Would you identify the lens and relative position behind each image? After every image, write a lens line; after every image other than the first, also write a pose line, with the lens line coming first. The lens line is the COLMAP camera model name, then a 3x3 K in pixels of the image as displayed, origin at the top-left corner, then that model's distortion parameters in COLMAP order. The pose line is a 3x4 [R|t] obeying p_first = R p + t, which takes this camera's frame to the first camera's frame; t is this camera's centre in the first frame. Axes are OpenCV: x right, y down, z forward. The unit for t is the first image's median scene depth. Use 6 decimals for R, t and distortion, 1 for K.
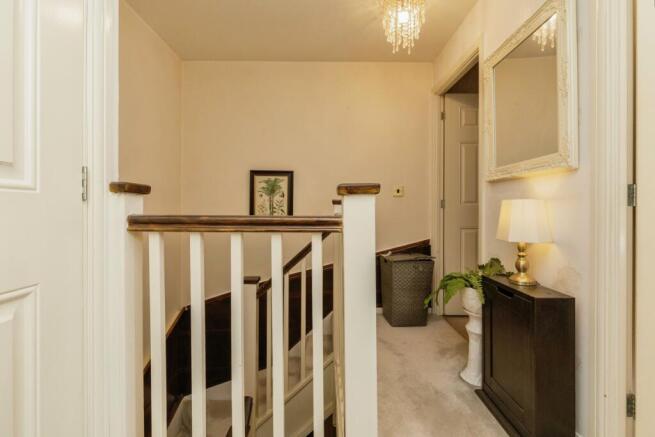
lens RADIAL K [[294.6, 0, 329.4], [0, 294.6, 215.6], [0, 0, 1]] dist [0.013181, 0.000016]
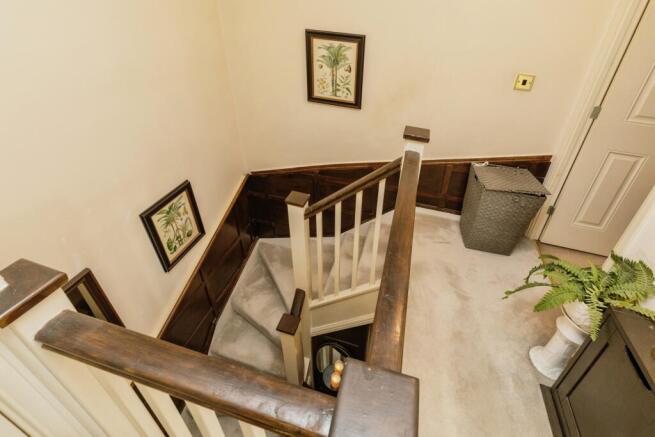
lens RADIAL K [[325.3, 0, 327.5], [0, 325.3, 218.5], [0, 0, 1]] dist [0.002080, -0.000038]
pose [[0.965666, 0.151240, -0.211223, 0.014536], [-0.031901, 0.875948, 0.481349, -0.132298], [0.257819, -0.458085, 0.850698, 0.140485]]
